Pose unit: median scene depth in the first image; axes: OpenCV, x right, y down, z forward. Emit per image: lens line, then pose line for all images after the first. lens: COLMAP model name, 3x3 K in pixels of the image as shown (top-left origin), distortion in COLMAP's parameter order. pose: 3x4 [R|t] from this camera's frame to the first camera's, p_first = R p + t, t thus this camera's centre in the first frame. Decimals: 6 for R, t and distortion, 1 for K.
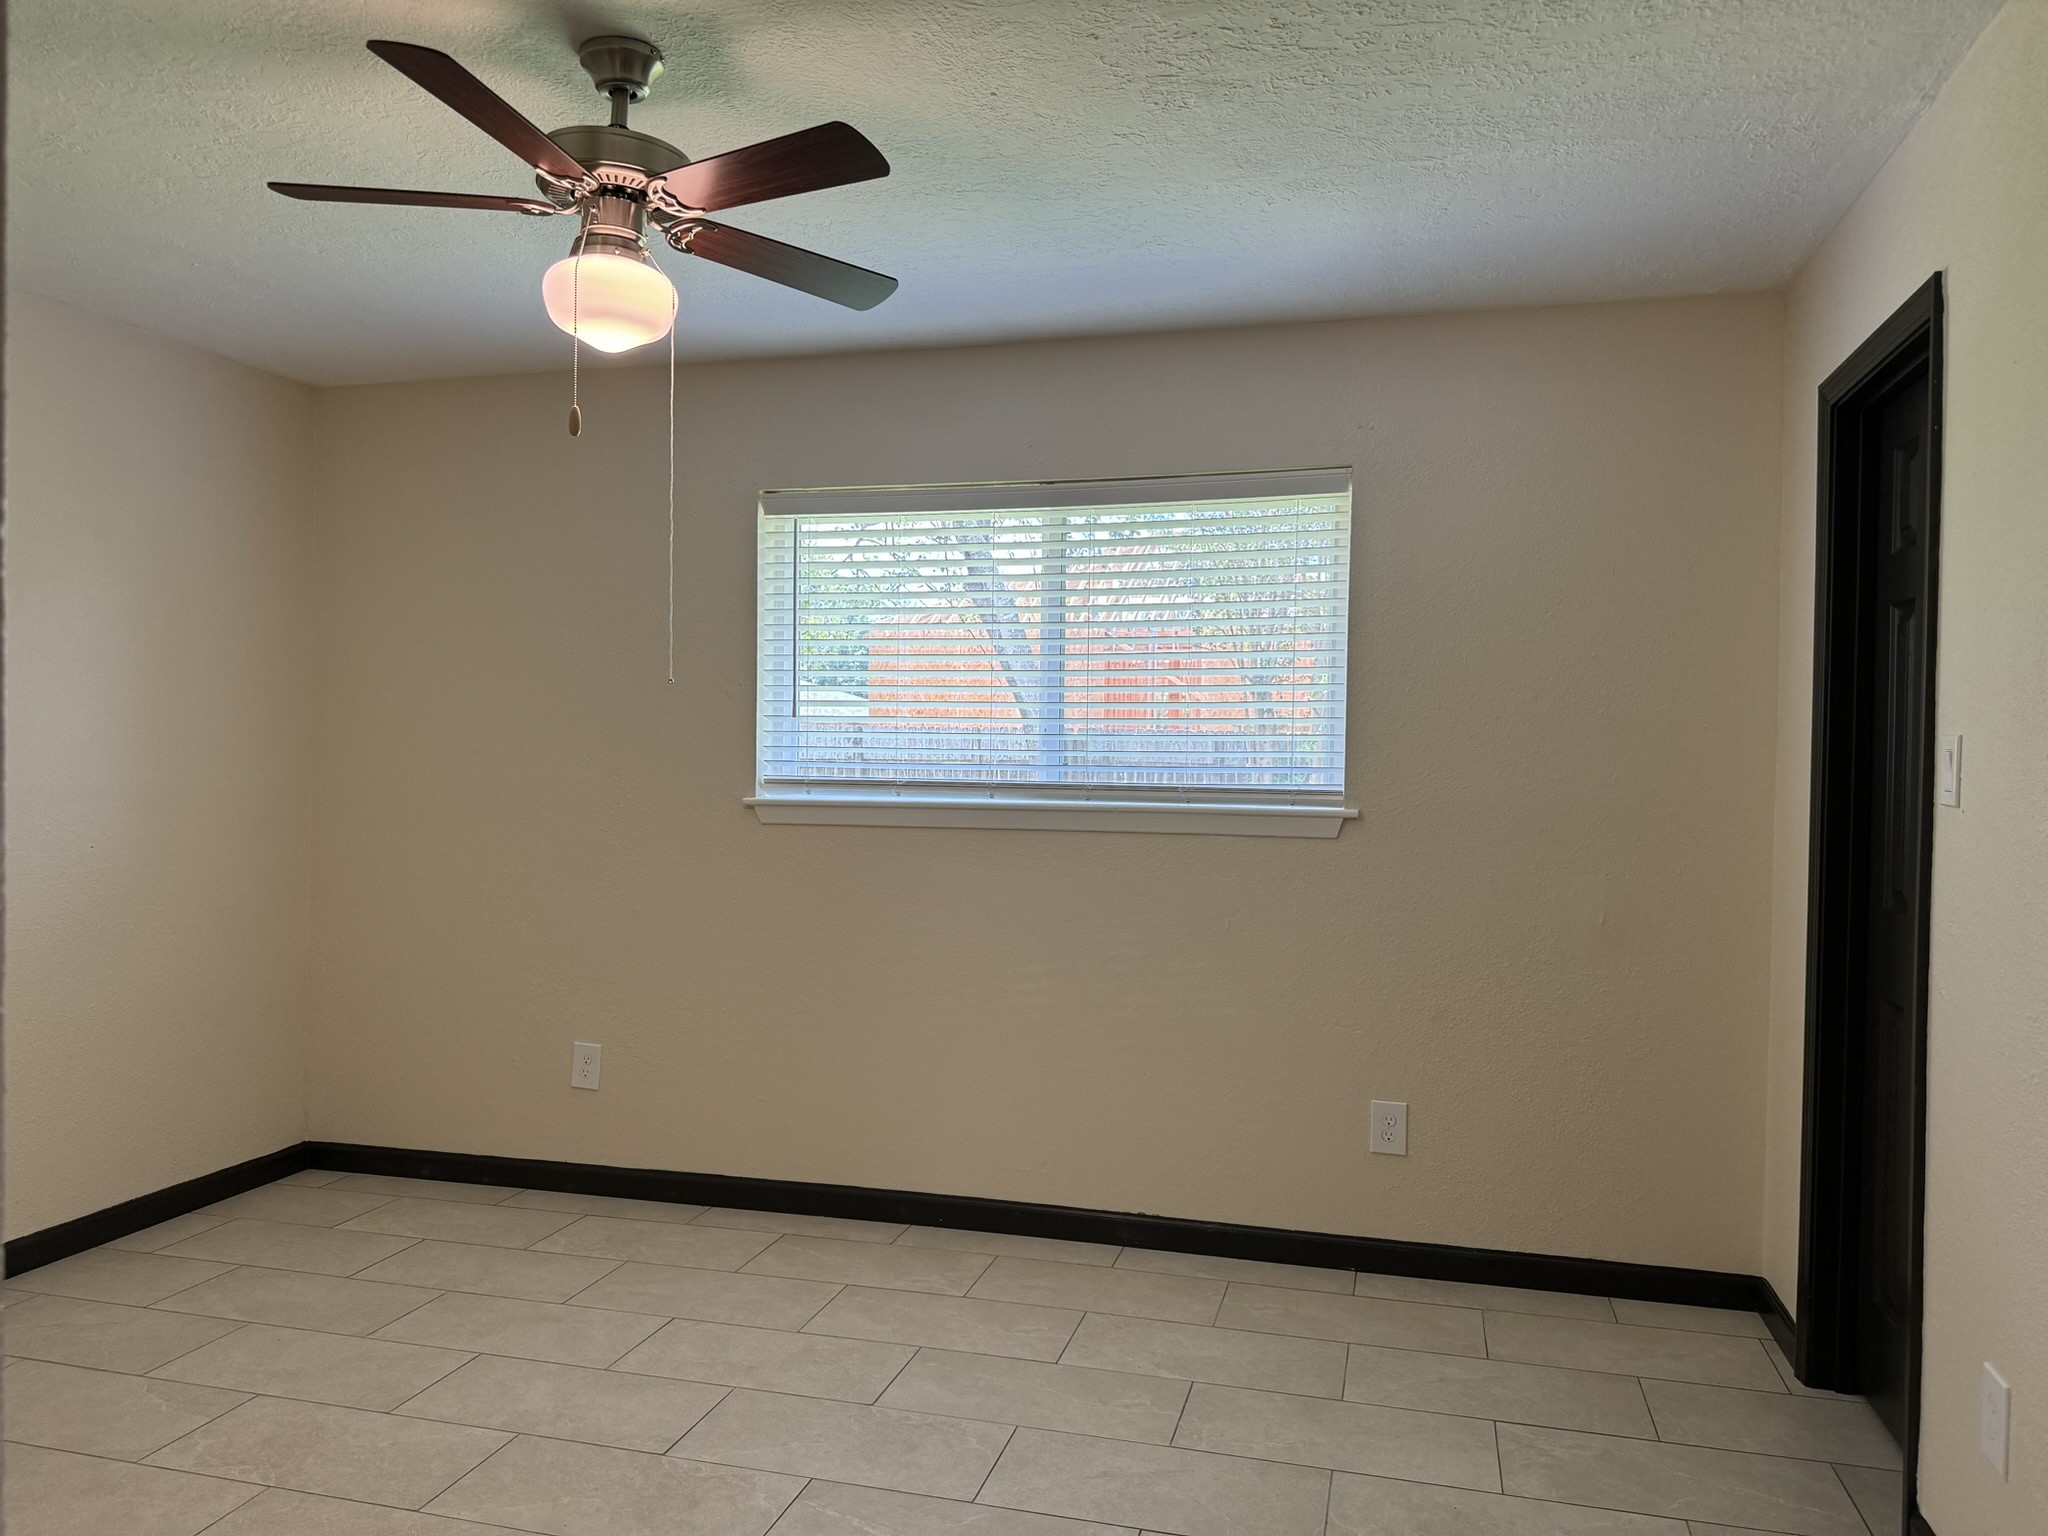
lens RADIAL K [[1432.2, 0, 1008.3], [0, 1432.2, 736.8], [0, 0, 1]] dist [0.054859, -0.066681]
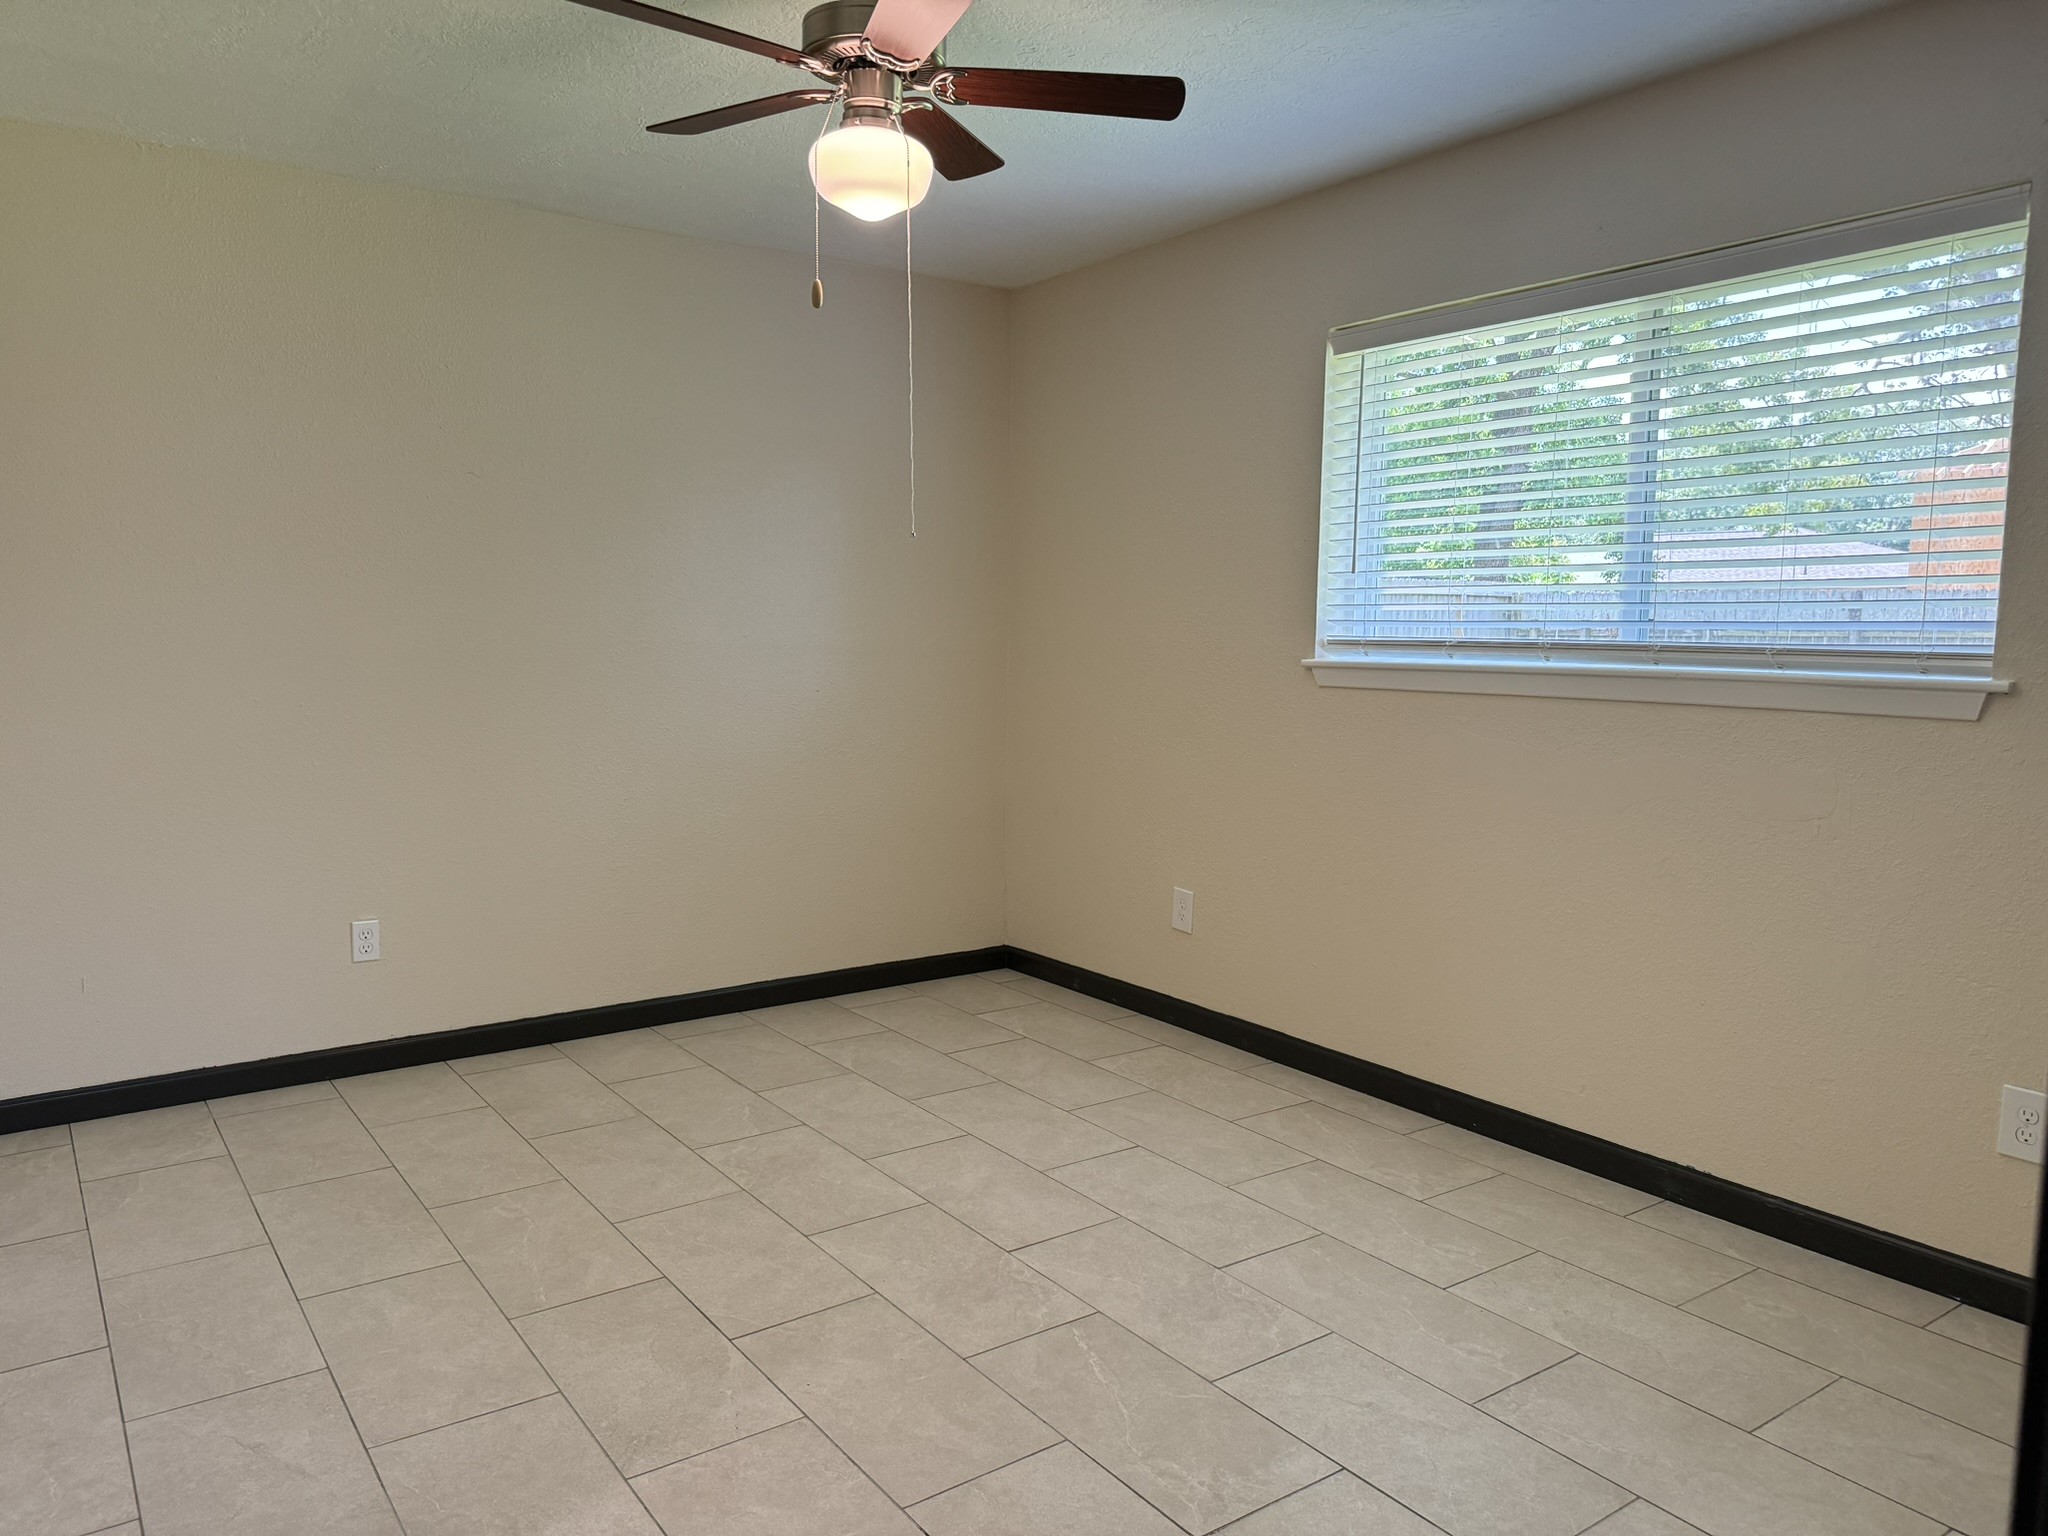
lens RADIAL K [[1432.2, 0, 1038.1], [0, 1432.2, 751.6], [0, 0, 1]] dist [0.054859, -0.066681]
pose [[0.776916, 0.052145, -0.627441, 0.318240], [0.010429, 0.995362, 0.095636, 0.012103], [0.629518, -0.080845, 0.772769, 0.147587]]
